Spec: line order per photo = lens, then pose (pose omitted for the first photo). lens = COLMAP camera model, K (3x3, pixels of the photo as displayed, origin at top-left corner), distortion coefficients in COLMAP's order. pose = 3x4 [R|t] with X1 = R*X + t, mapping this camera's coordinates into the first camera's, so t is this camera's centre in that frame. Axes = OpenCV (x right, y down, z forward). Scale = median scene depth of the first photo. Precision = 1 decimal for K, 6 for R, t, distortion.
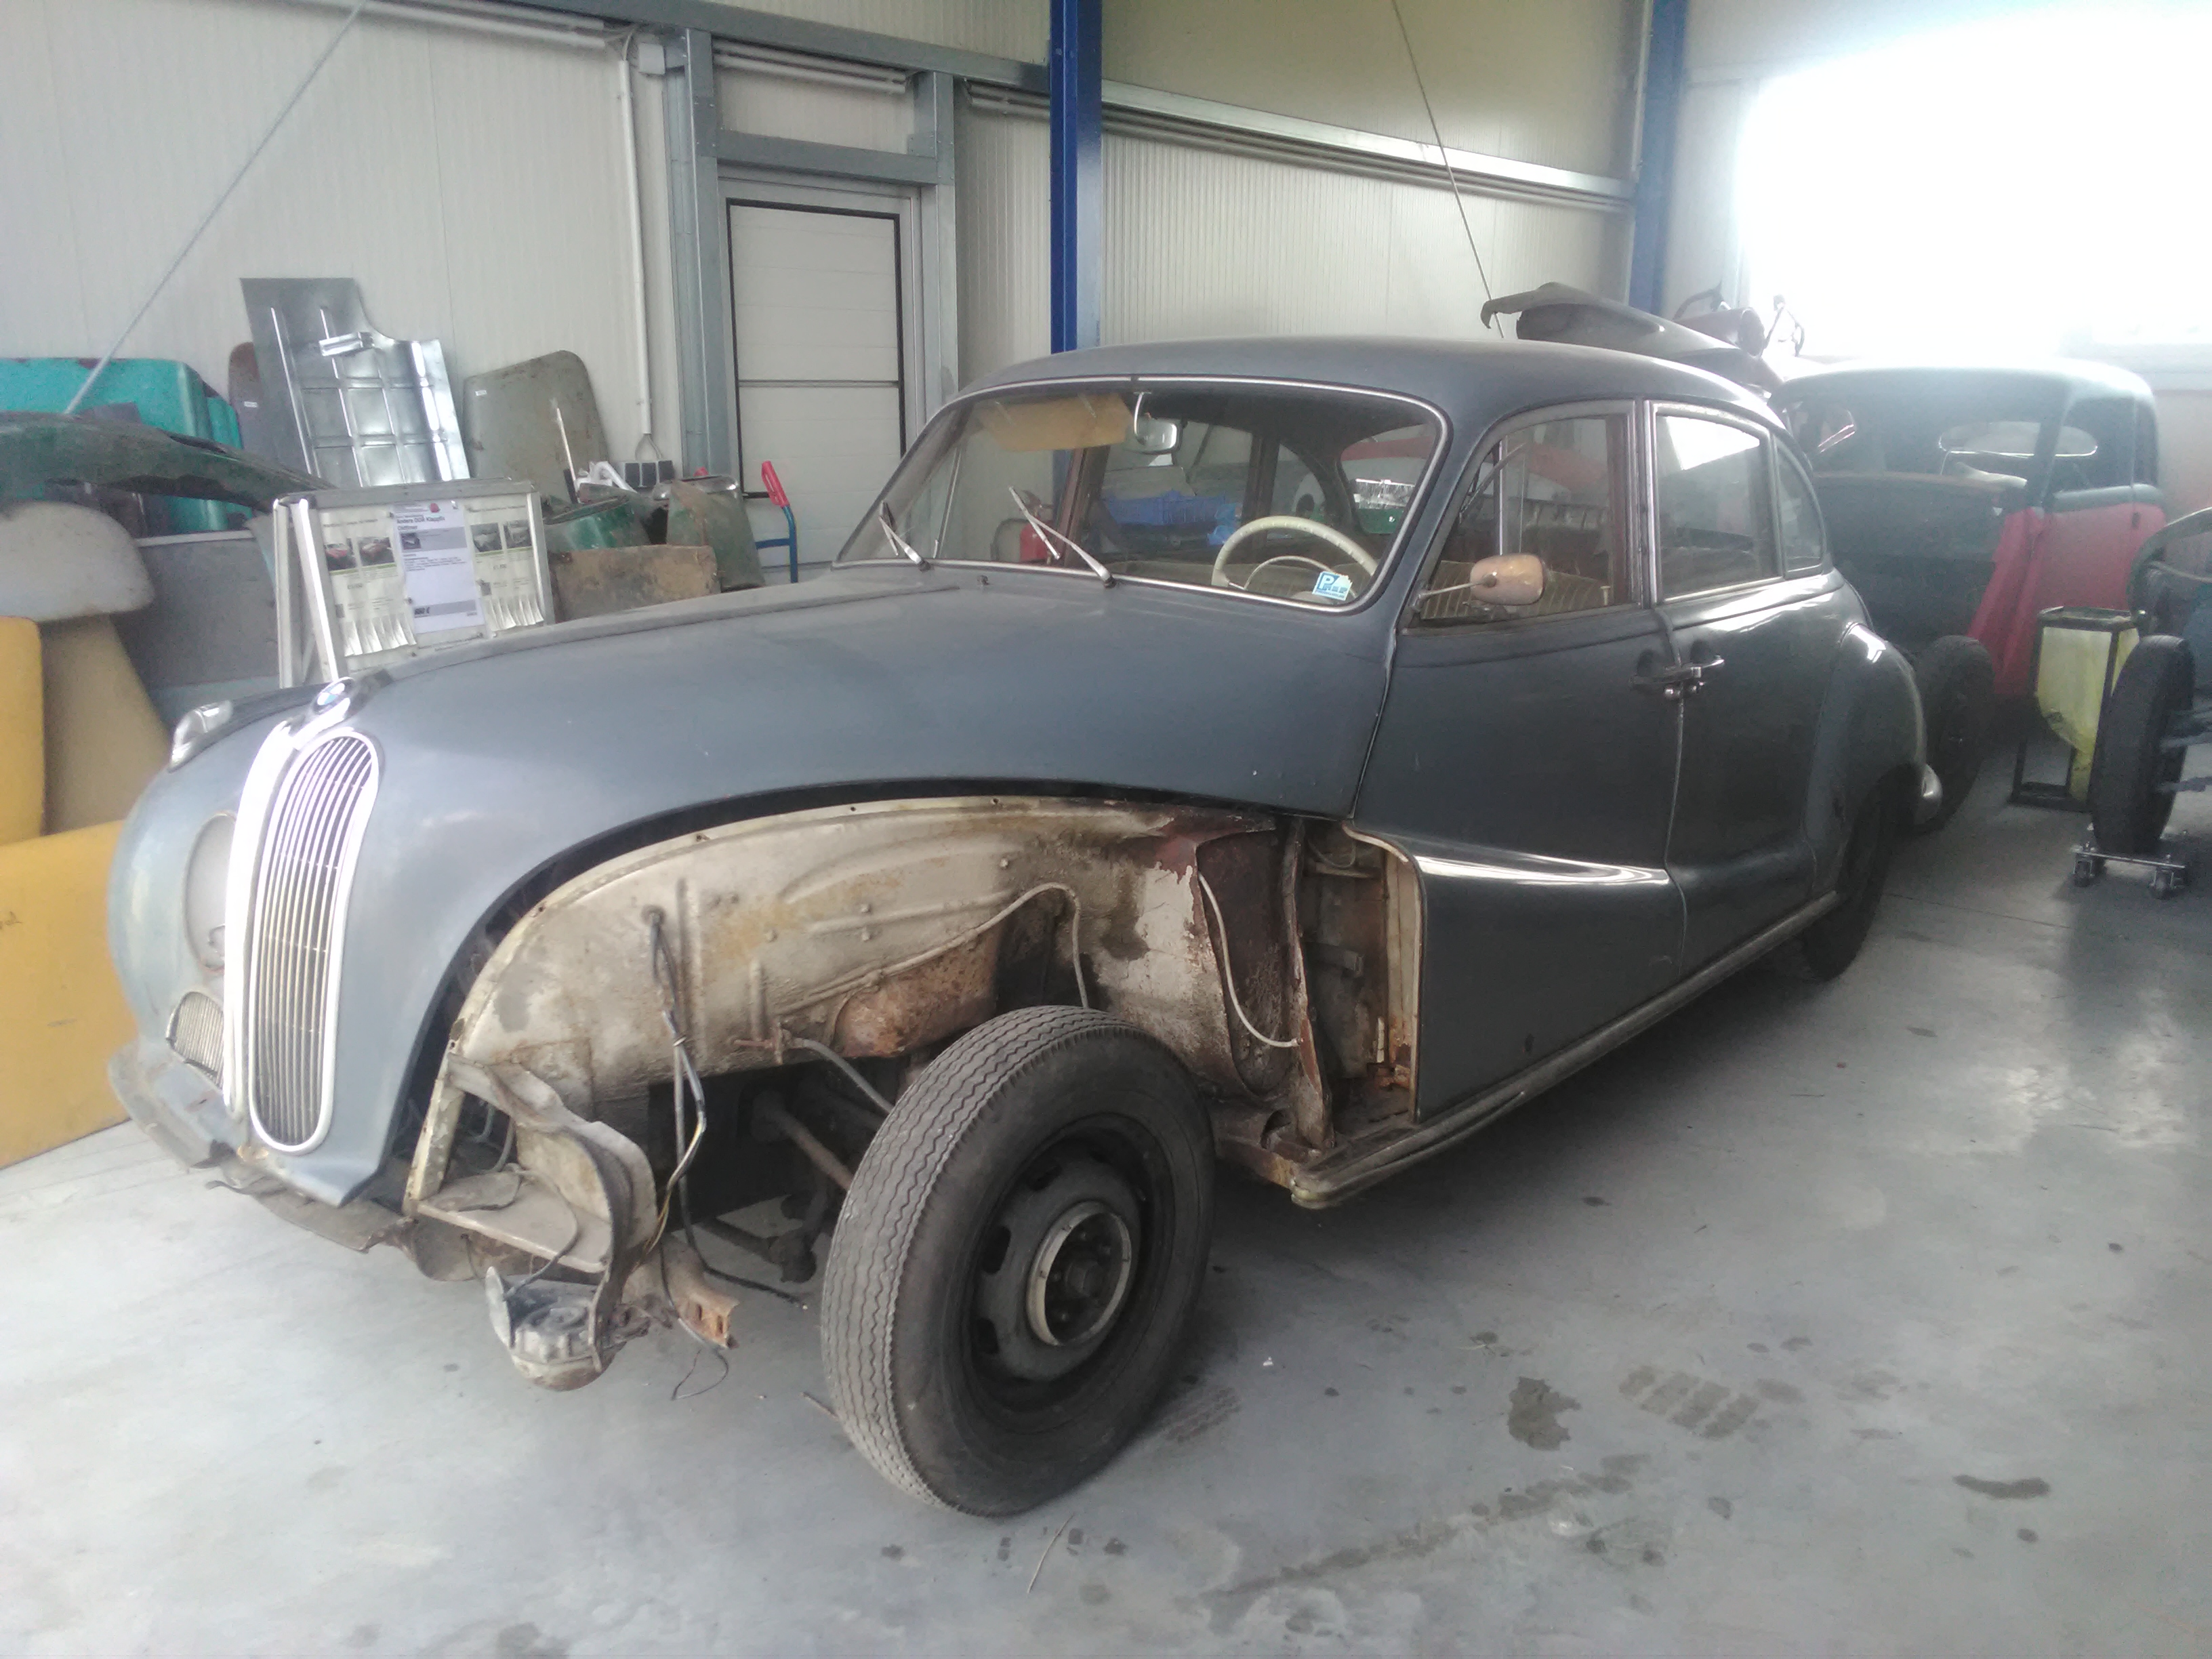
lens RADIAL K [[1736.8, 0, 1091.1], [0, 1736.8, 864.1], [0, 0, 1]] dist [0.034720, -0.062620]
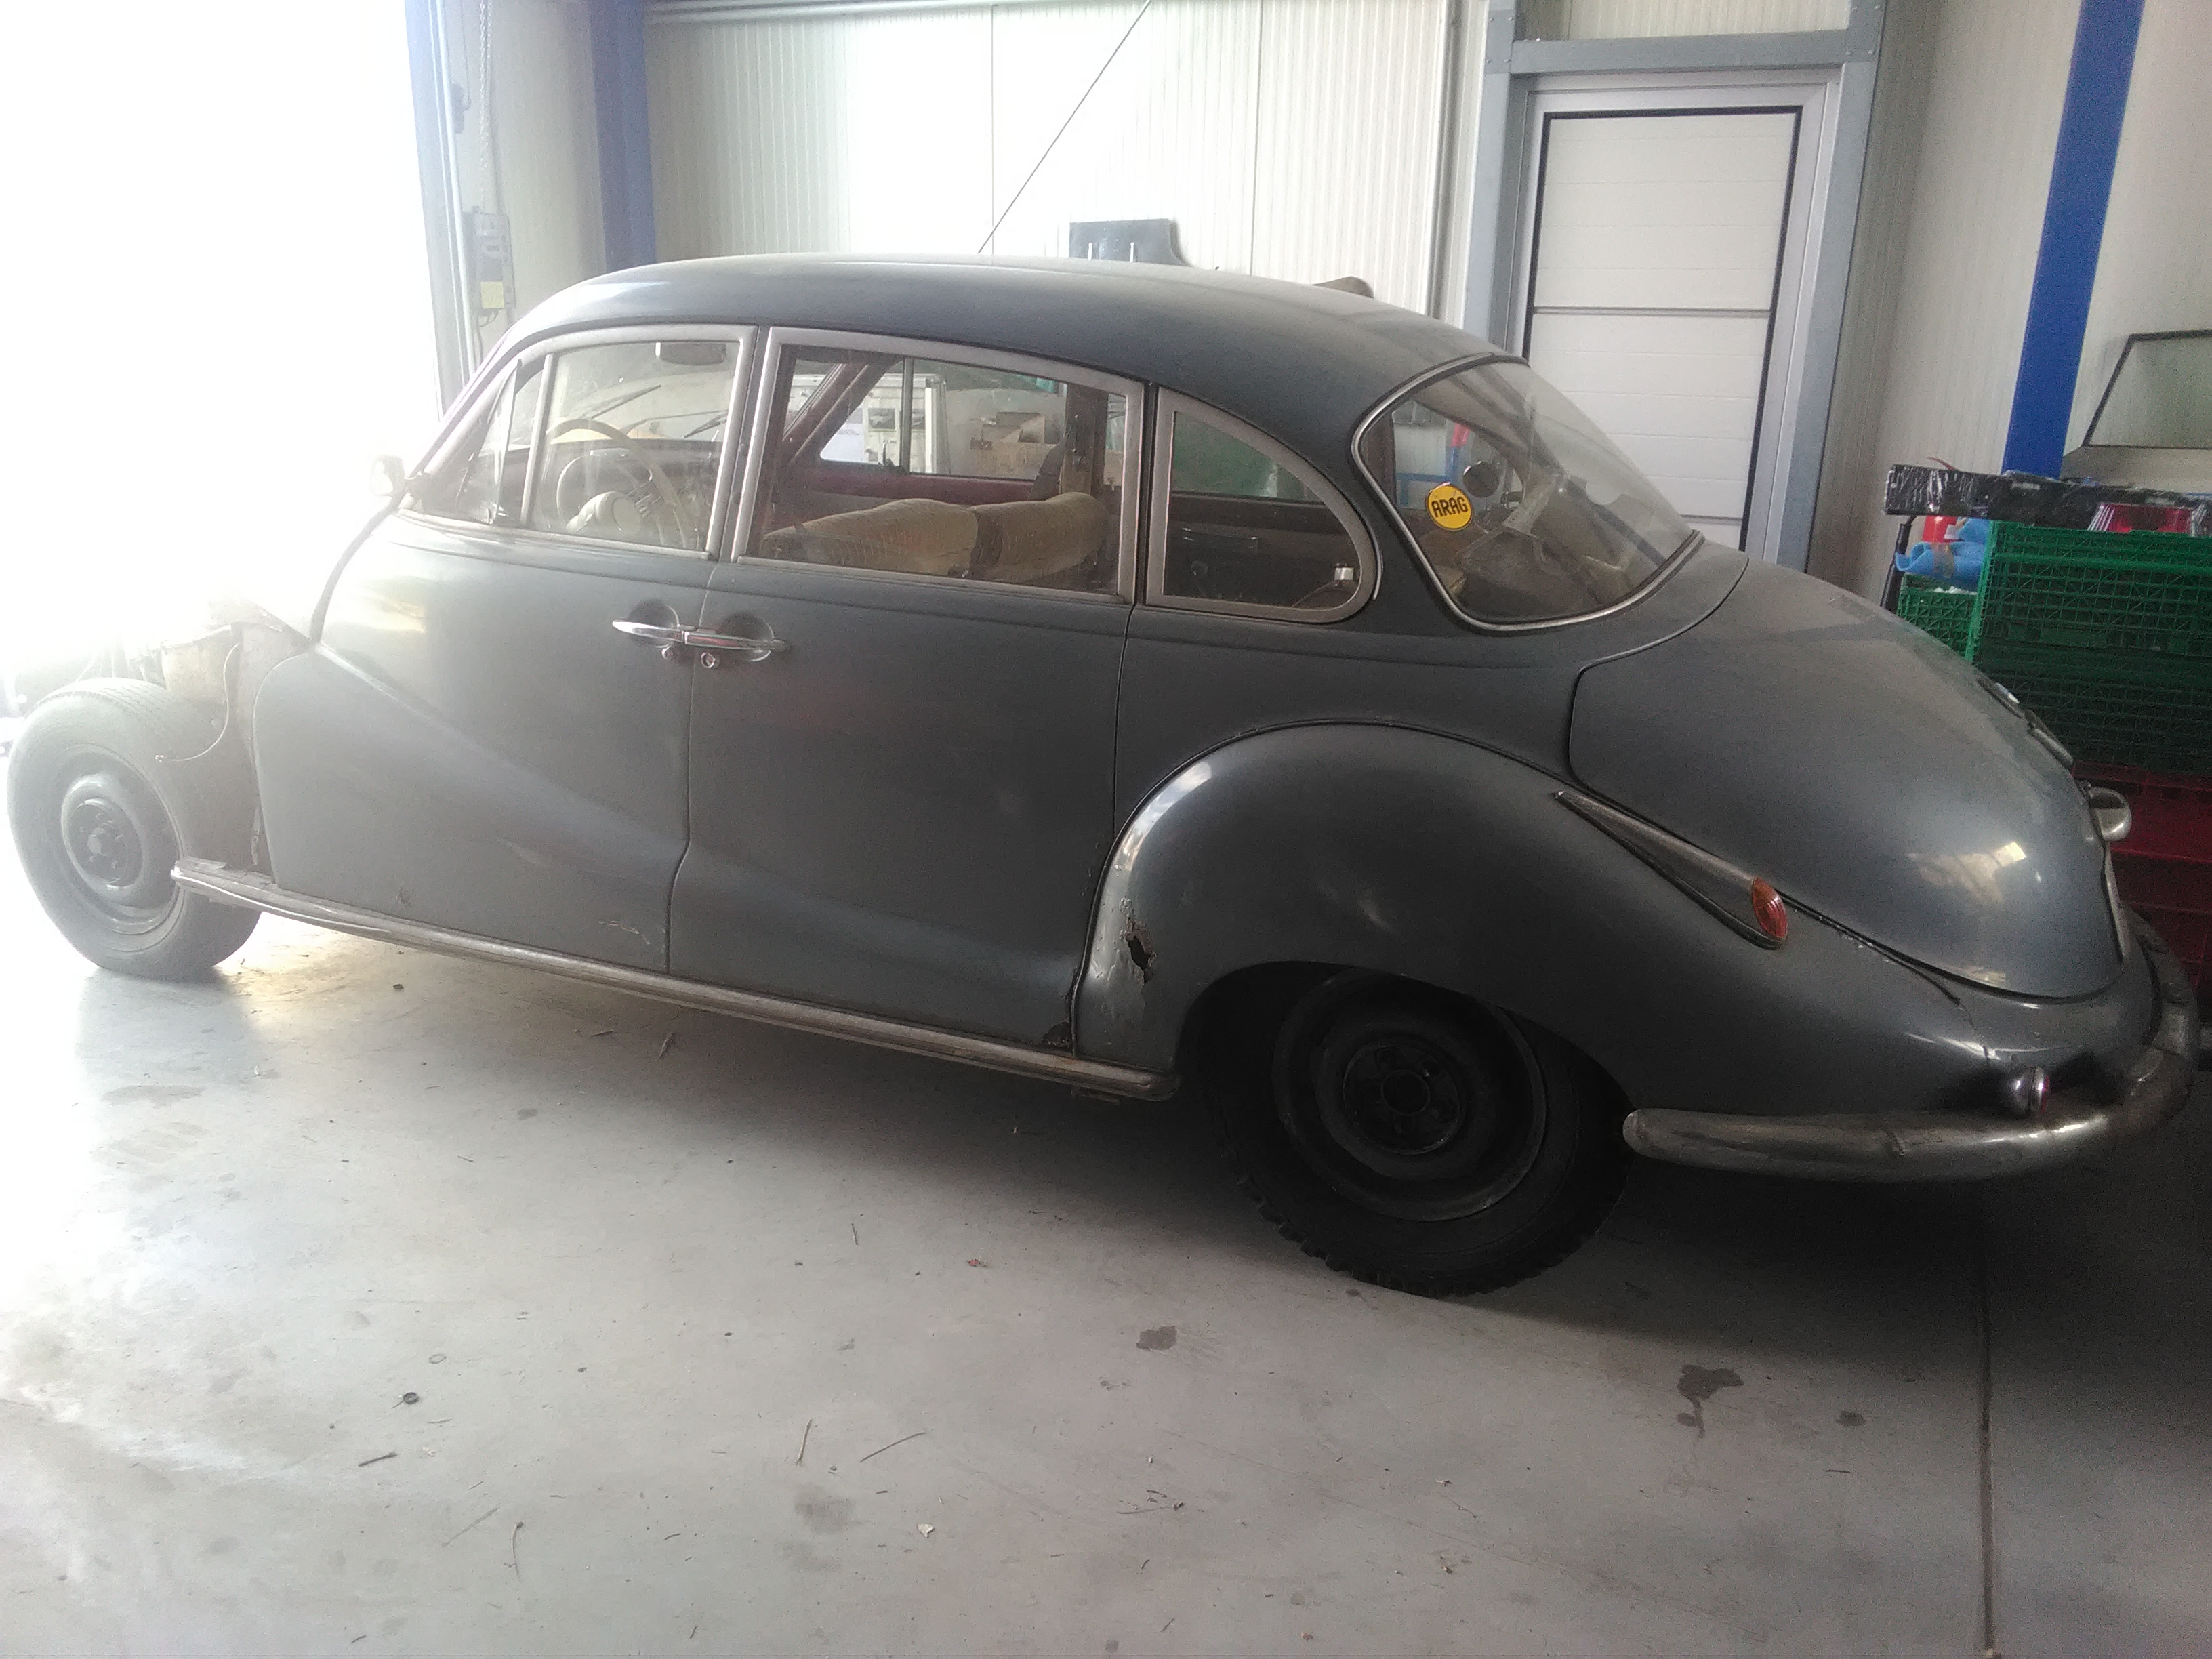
lens RADIAL K [[1736.8, 0, 1091.1], [0, 1736.8, 864.1], [0, 0, 1]] dist [0.034720, -0.062620]
pose [[0.294555, 0.300073, -0.907300, 1.640798], [-0.267966, 0.937267, 0.222989, -0.334697], [0.917296, 0.177443, 0.356486, 1.179581]]
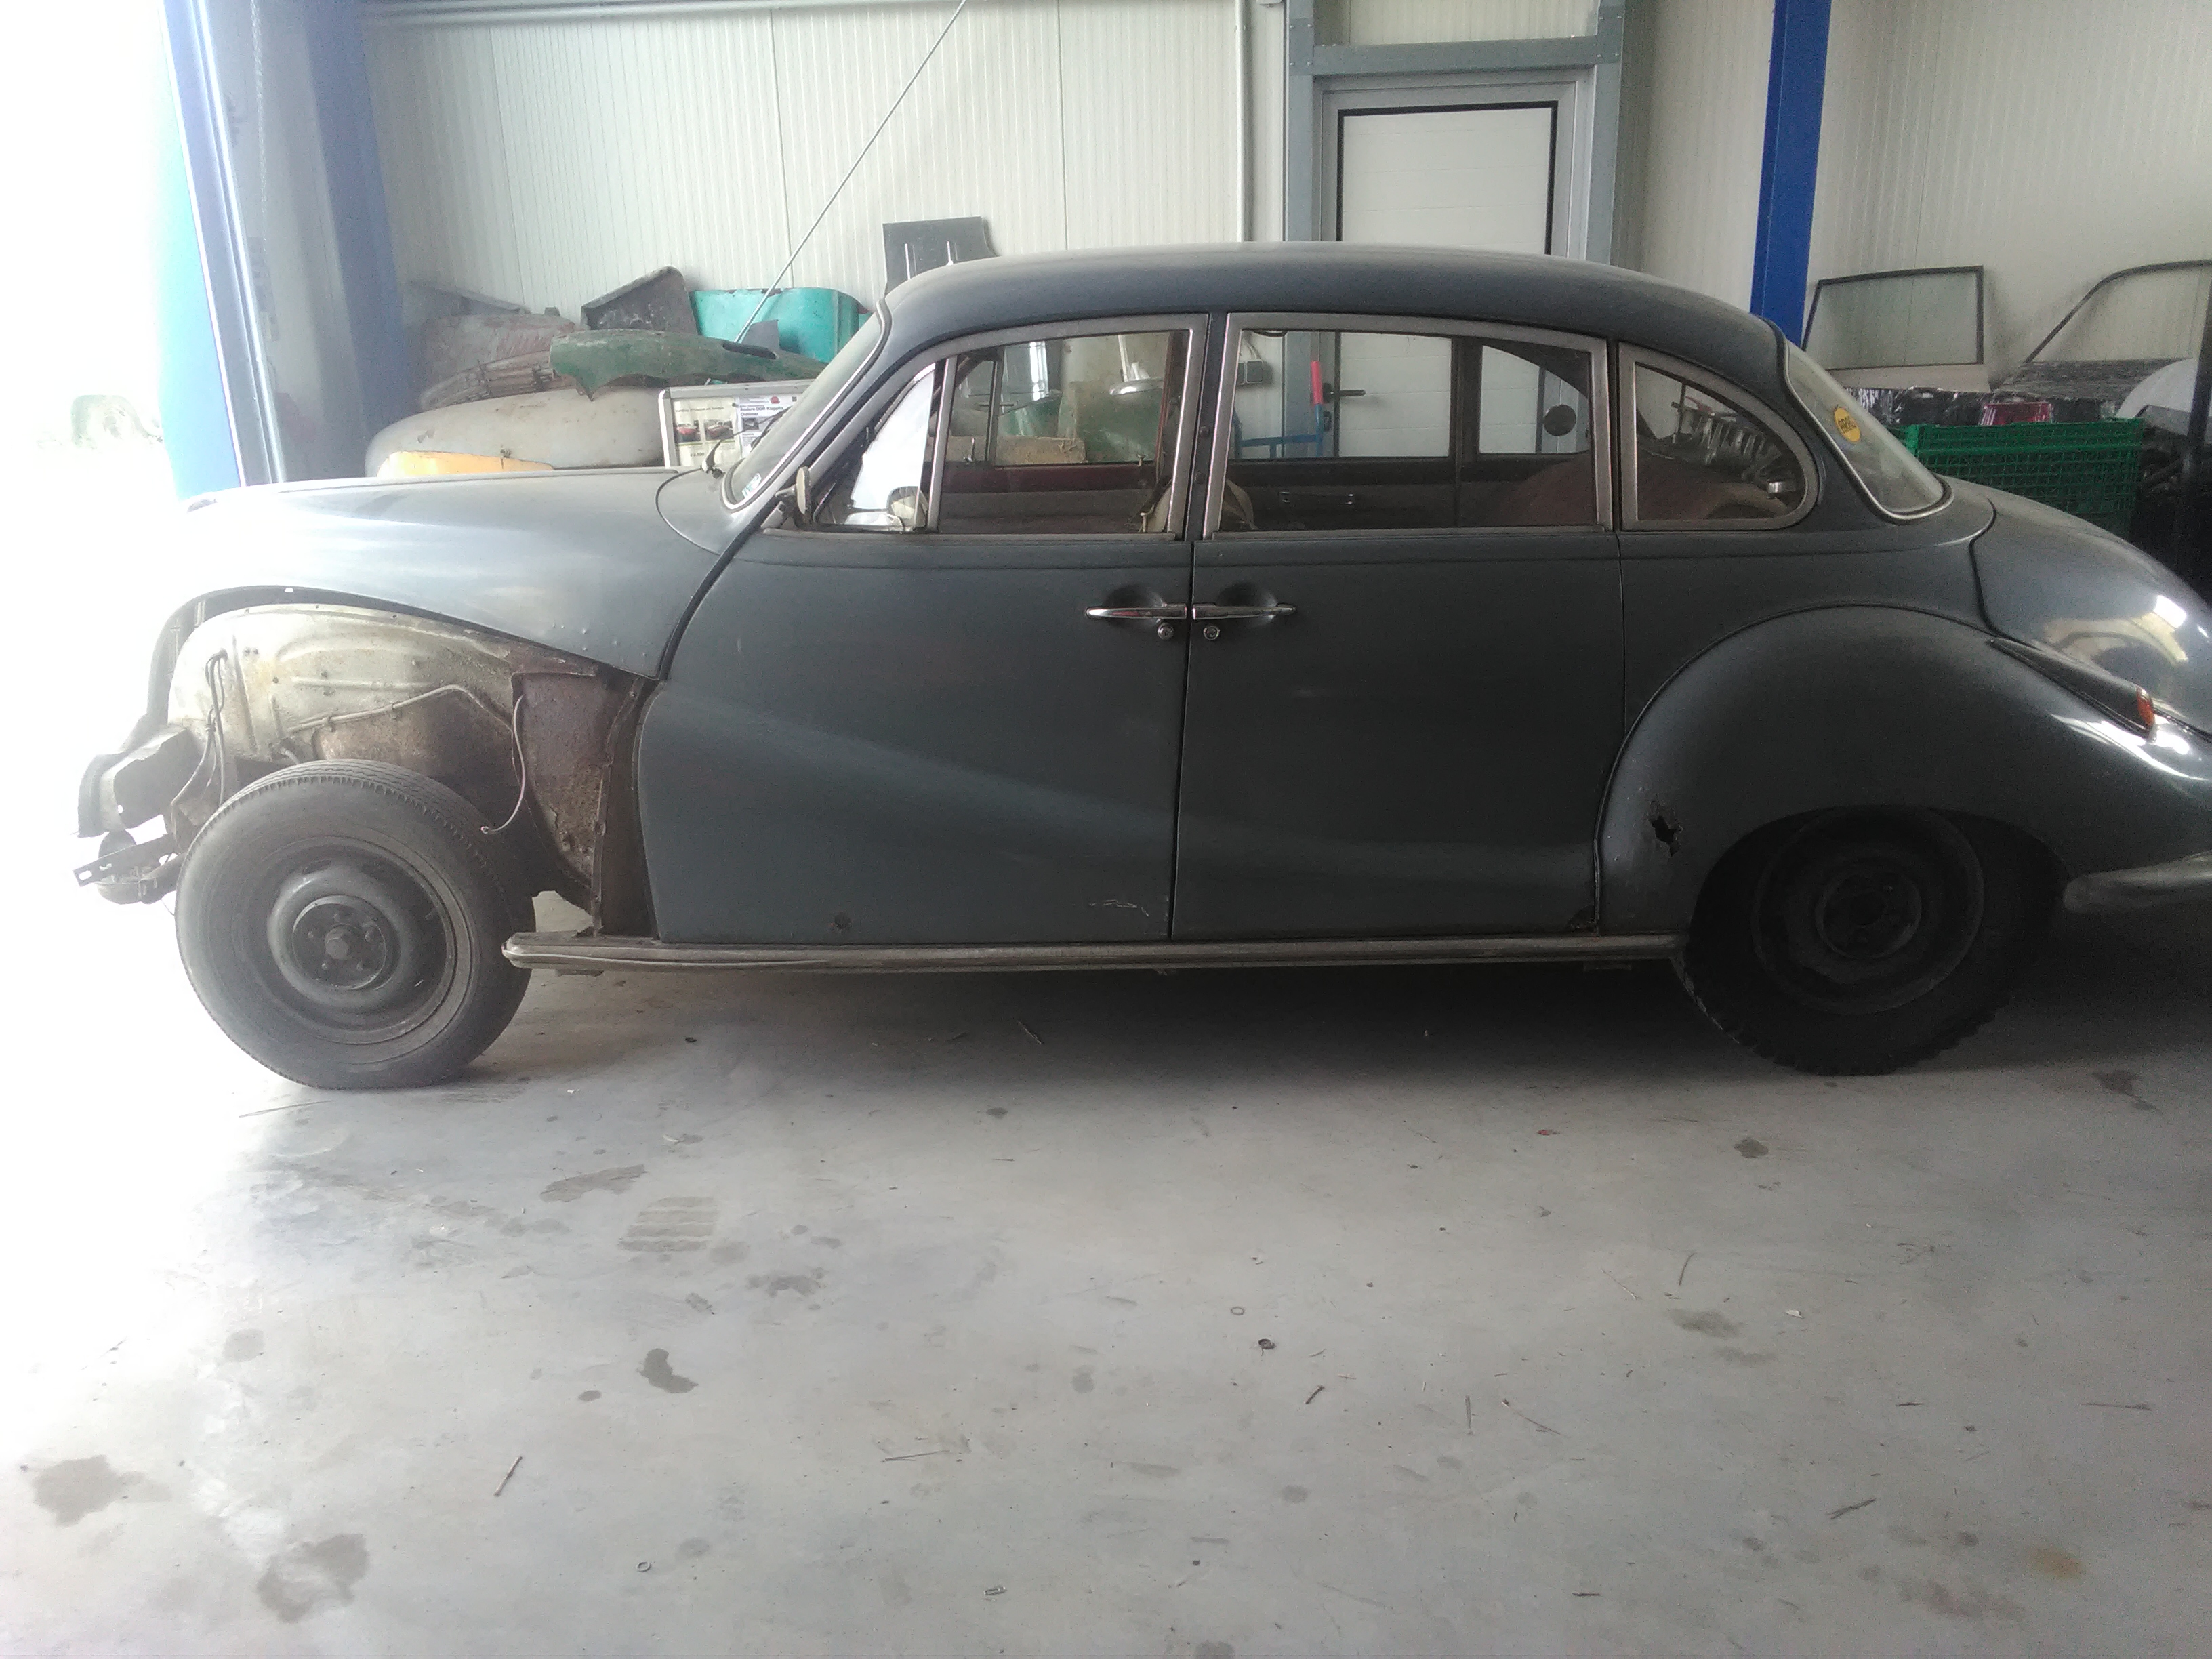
lens RADIAL K [[1736.8, 0, 1091.1], [0, 1736.8, 864.1], [0, 0, 1]] dist [0.034720, -0.062620]
pose [[0.639139, 0.219154, -0.737206, 1.352522], [-0.172145, 0.974987, 0.140596, -0.131976], [0.749579, 0.037046, 0.660878, 0.466323]]
